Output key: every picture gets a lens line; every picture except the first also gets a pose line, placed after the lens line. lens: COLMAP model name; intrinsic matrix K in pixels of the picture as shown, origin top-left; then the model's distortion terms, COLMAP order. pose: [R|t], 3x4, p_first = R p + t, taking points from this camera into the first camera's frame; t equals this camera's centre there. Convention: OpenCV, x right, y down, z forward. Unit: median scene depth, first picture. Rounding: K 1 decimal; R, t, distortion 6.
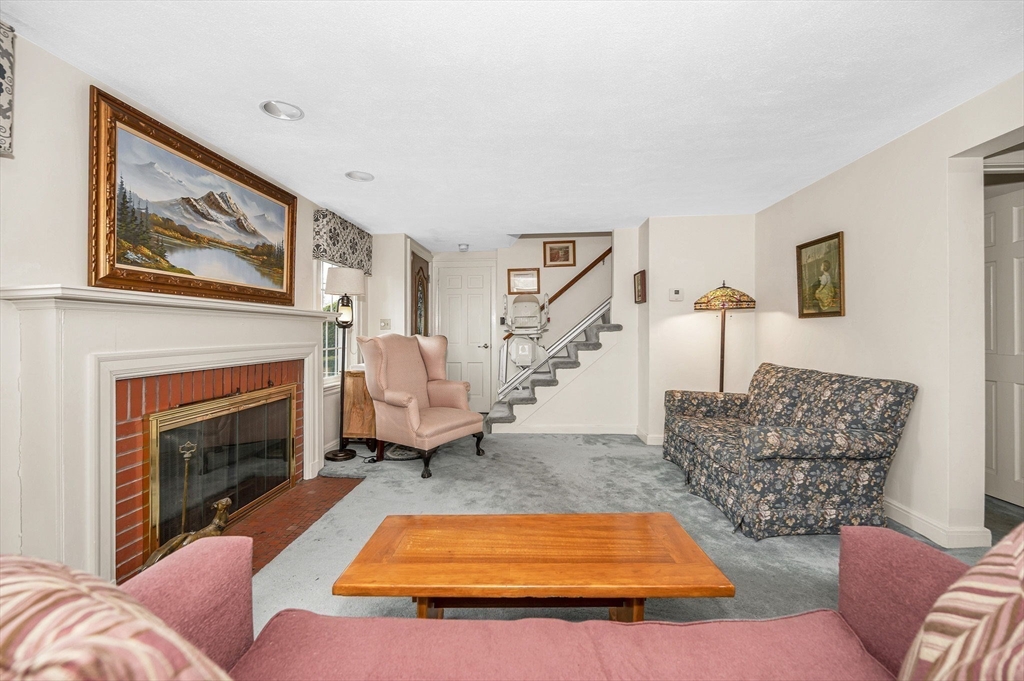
lens RADIAL K [[422.3, 0, 508.2], [0, 422.3, 331.8], [0, 0, 1]] dist [-0.000208, 0.000023]
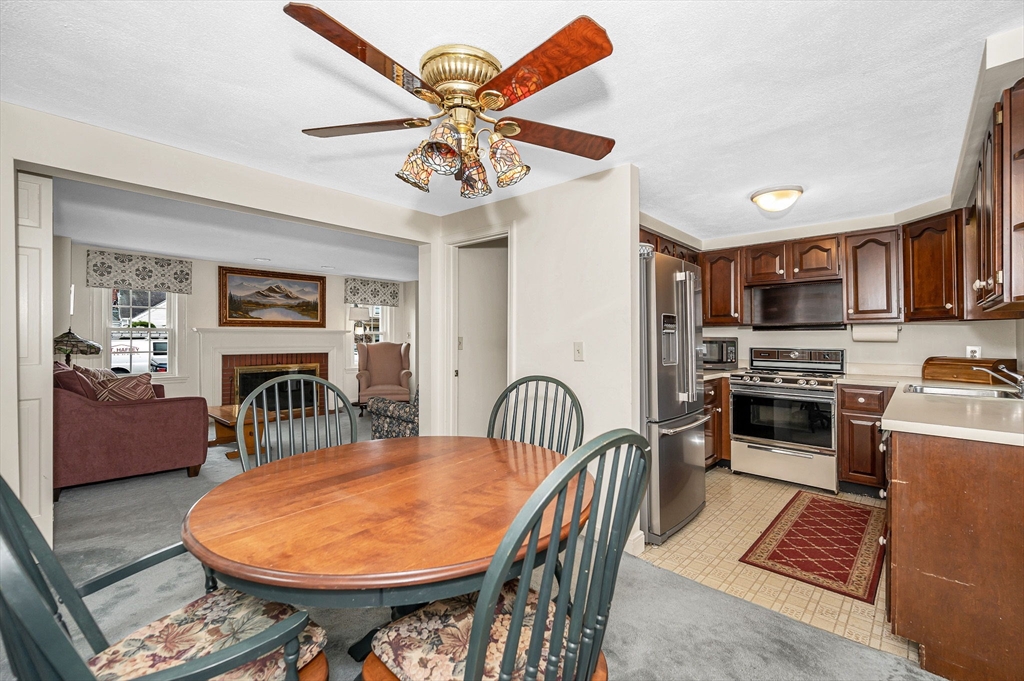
lens RADIAL K [[431.0, 0, 512.0], [0, 431.0, 340.5], [0, 0, 1]] dist [0.001320, 0.000314]
pose [[0.767353, 0.021249, -0.640872, 1.828922], [-0.013867, 0.999767, 0.016545, -0.052594], [0.641074, -0.003809, 0.767469, -0.074950]]
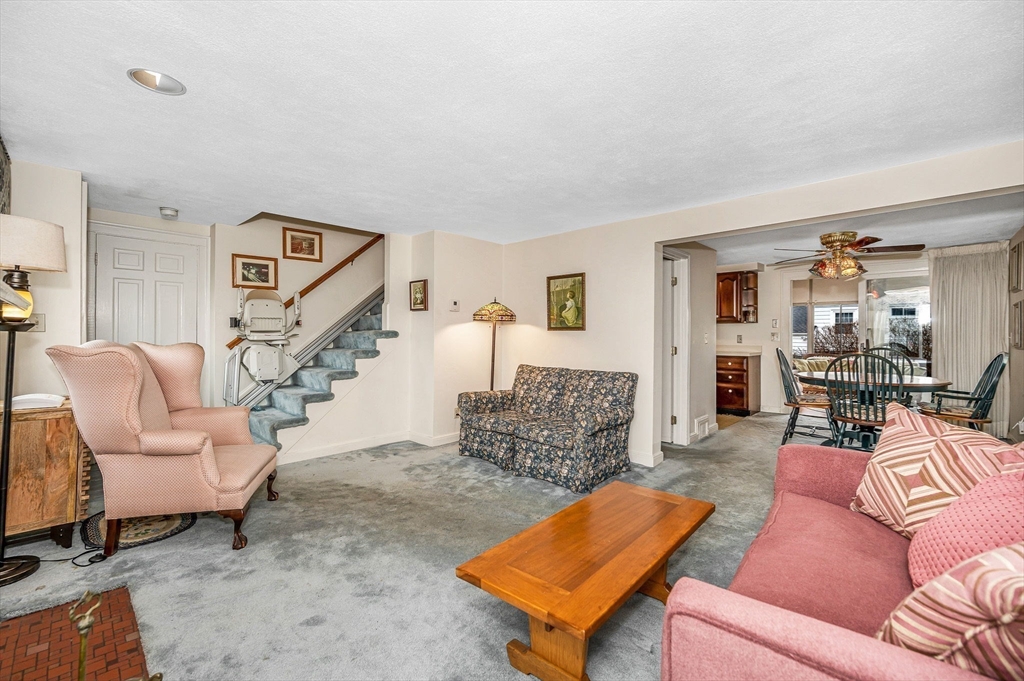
lens RADIAL K [[431.0, 0, 512.0], [0, 431.0, 340.5], [0, 0, 1]] dist [0.001320, 0.000314]
pose [[0.645542, 0.002537, 0.763720, -0.503239], [-0.013439, 0.999877, 0.008038, -0.010908], [-0.763606, -0.015453, 0.645497, 0.222472]]
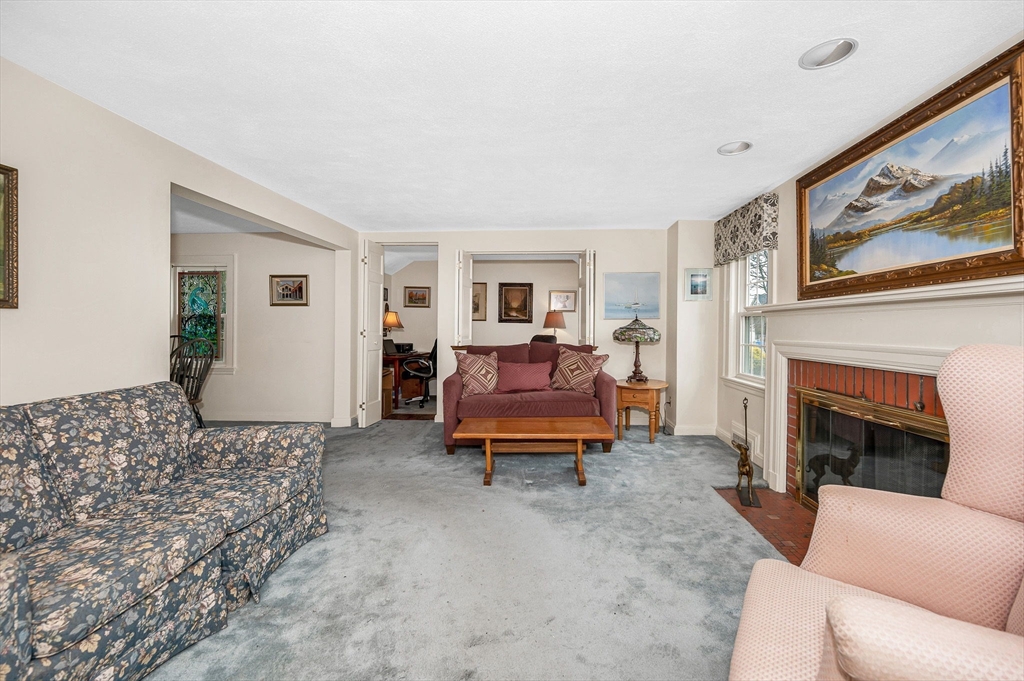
lens RADIAL K [[422.3, 0, 508.2], [0, 422.3, 331.8], [0, 0, 1]] dist [-0.000208, 0.000023]
pose [[-0.999796, -0.000138, 0.020214, 0.070658], [-0.000054, 0.999991, 0.004146, 0.003992], [-0.020215, 0.004144, -0.999787, 1.665721]]
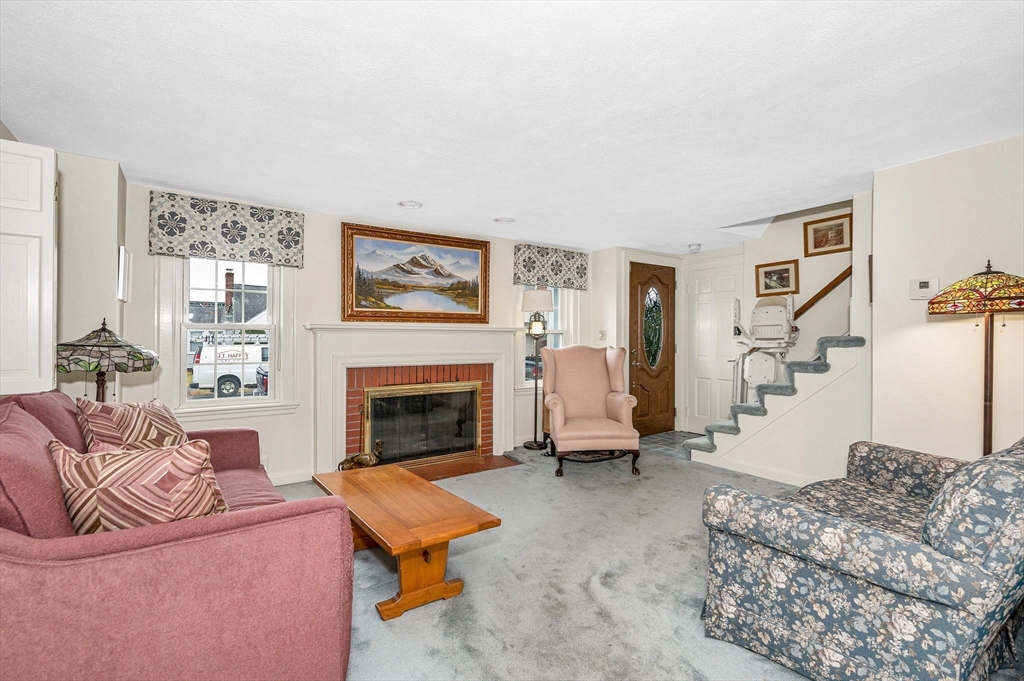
lens RADIAL K [[465.3, 0, 499.7], [0, 465.3, 338.1], [0, 0, 1]] dist [0.000583, 0.000176]
pose [[0.601641, 0.007214, -0.798734, 0.780338], [-0.004716, 0.999974, 0.005479, -0.025962], [0.798753, 0.000471, 0.601659, 0.162357]]
